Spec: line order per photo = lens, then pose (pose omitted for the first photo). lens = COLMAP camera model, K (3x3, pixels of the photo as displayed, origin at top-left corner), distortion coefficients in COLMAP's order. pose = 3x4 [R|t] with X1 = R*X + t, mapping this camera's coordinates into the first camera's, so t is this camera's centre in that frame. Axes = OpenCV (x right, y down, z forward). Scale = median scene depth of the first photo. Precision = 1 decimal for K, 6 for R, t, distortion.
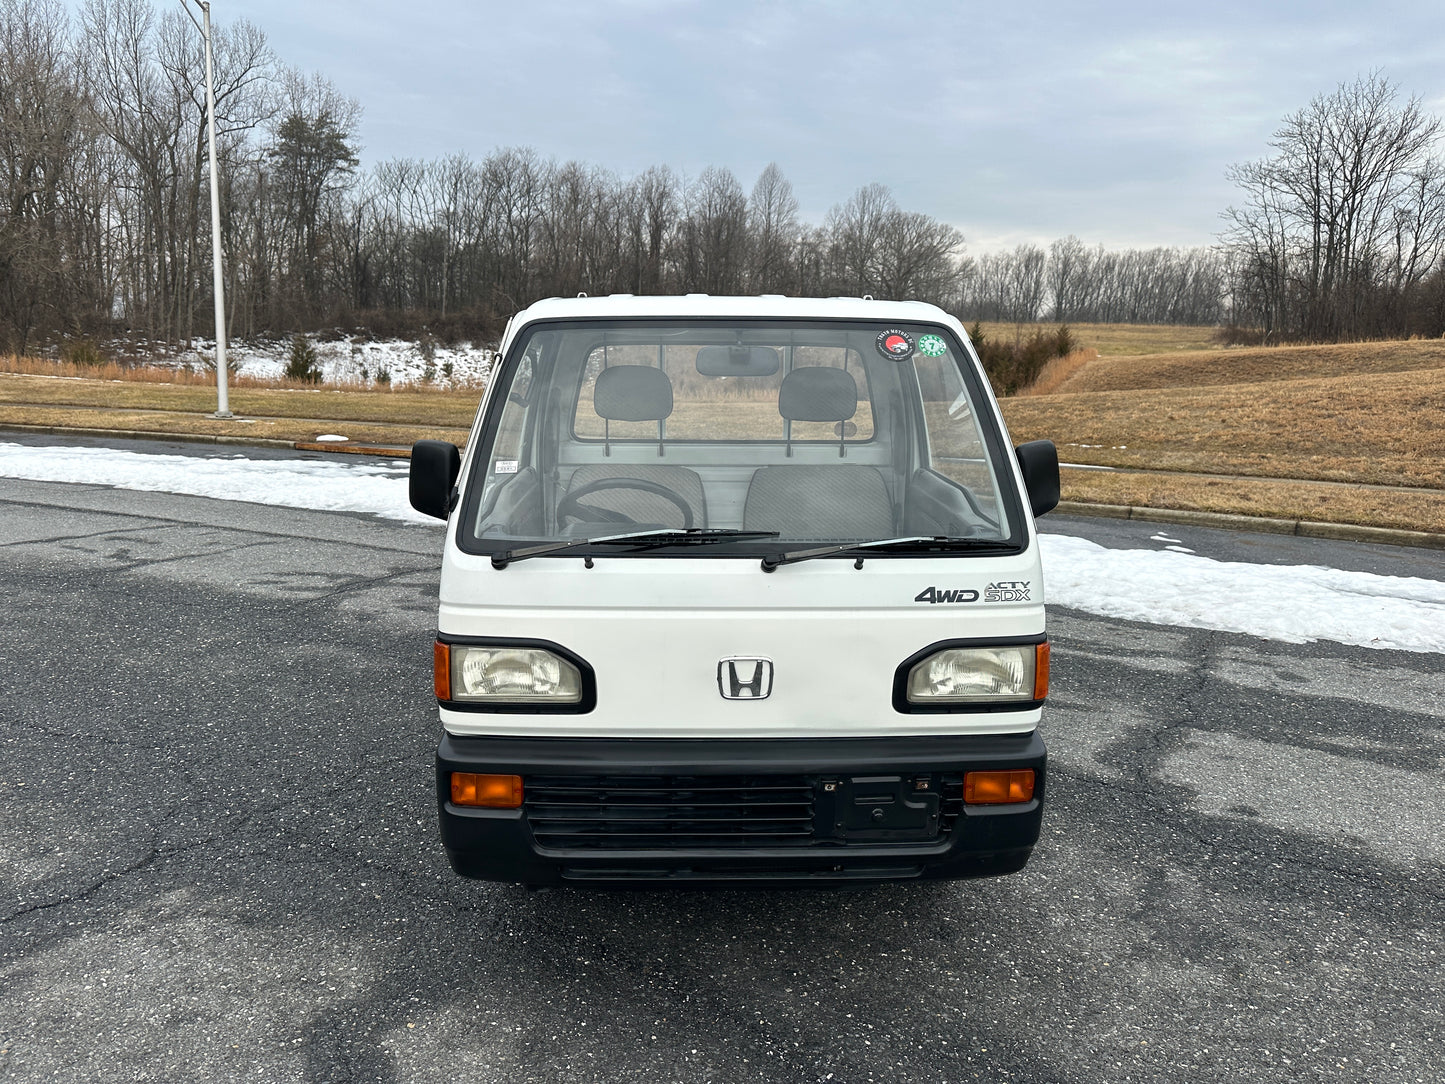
lens RADIAL K [[1035.3, 0, 724.9], [0, 1035.3, 531.9], [0, 0, 1]] dist [0.044501, -0.055452]
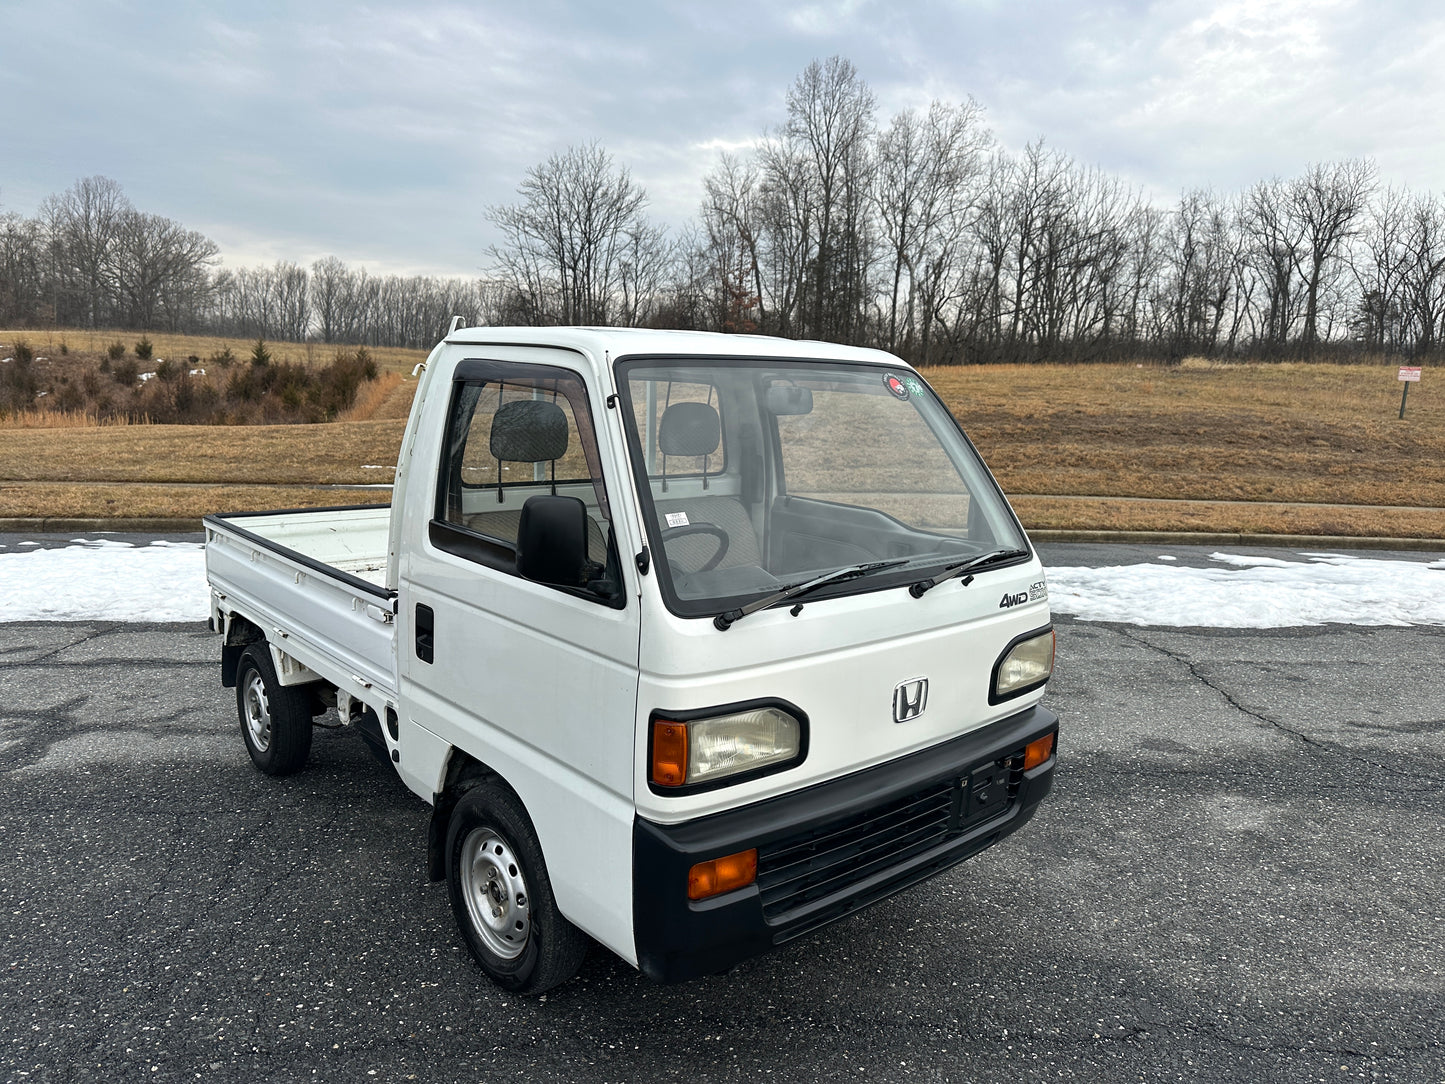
lens RADIAL K [[1037.1, 0, 722.5], [0, 1037.1, 542.0], [0, 0, 1]] dist [0.033706, -0.037848]
pose [[0.767733, -0.085355, 0.635060, -0.049490], [0.092289, 0.995484, 0.022229, -0.003848], [-0.634089, 0.041543, 0.772143, 0.018185]]
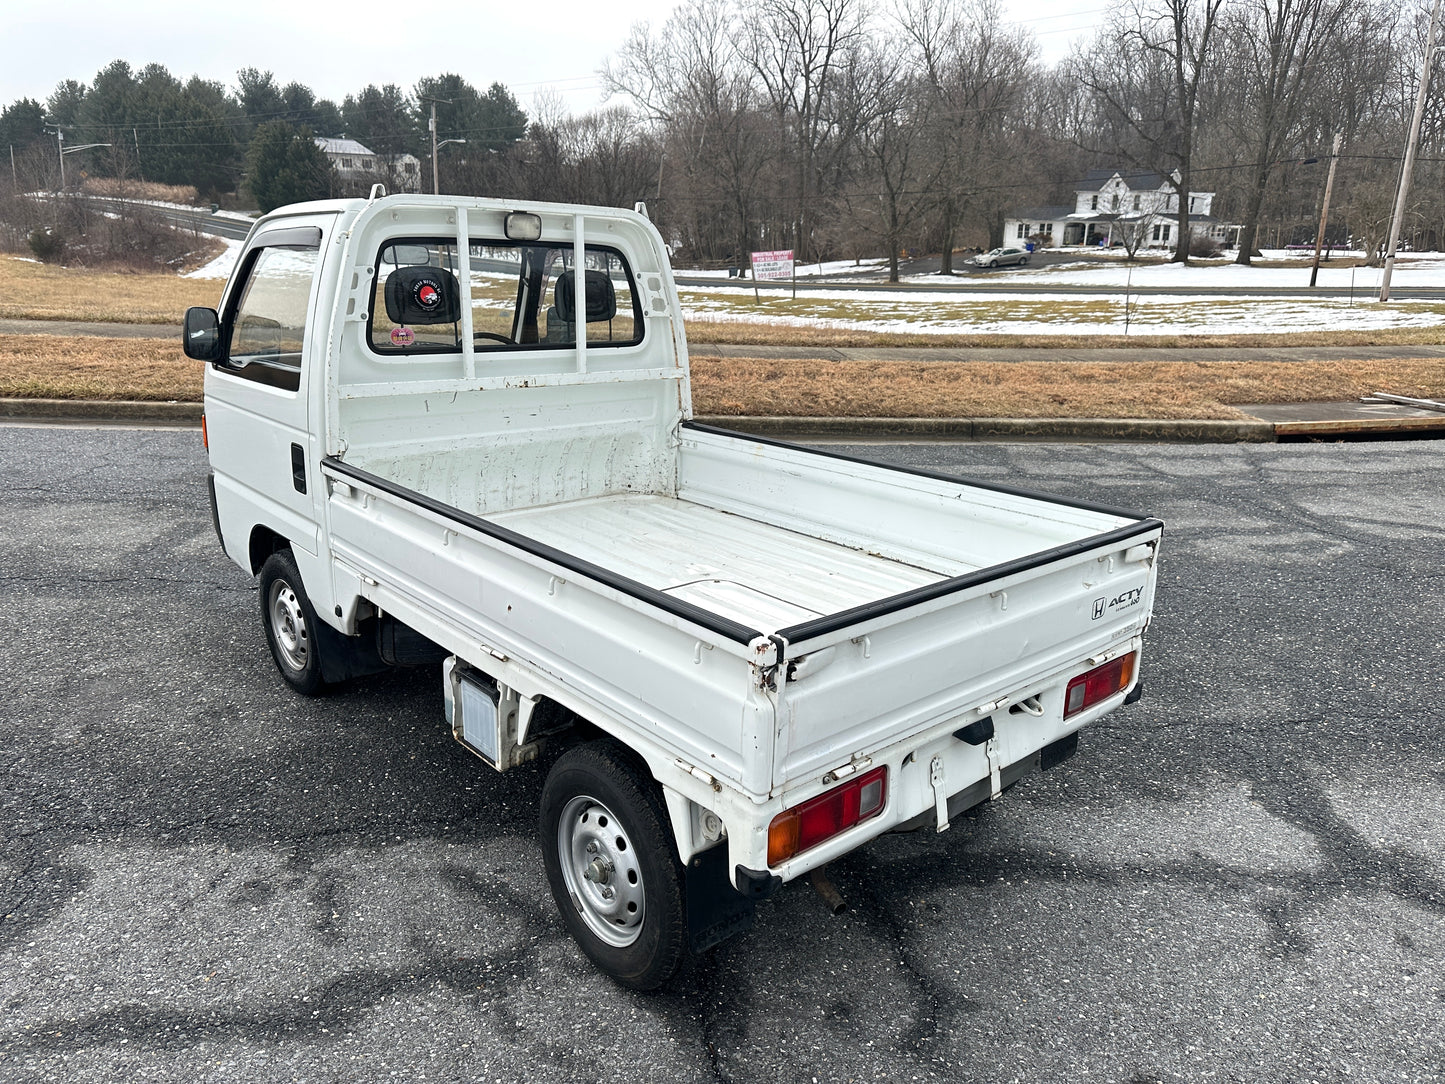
lens RADIAL K [[1006.6, 0, 697.8], [0, 1006.6, 548.6], [0, 0, 1]] dist [0.060846, -0.081072]
pose [[-0.783836, 0.147414, -0.603216, 0.045721], [-0.139040, 0.905085, 0.401858, -0.030359], [0.605201, 0.398862, -0.688942, 0.172793]]
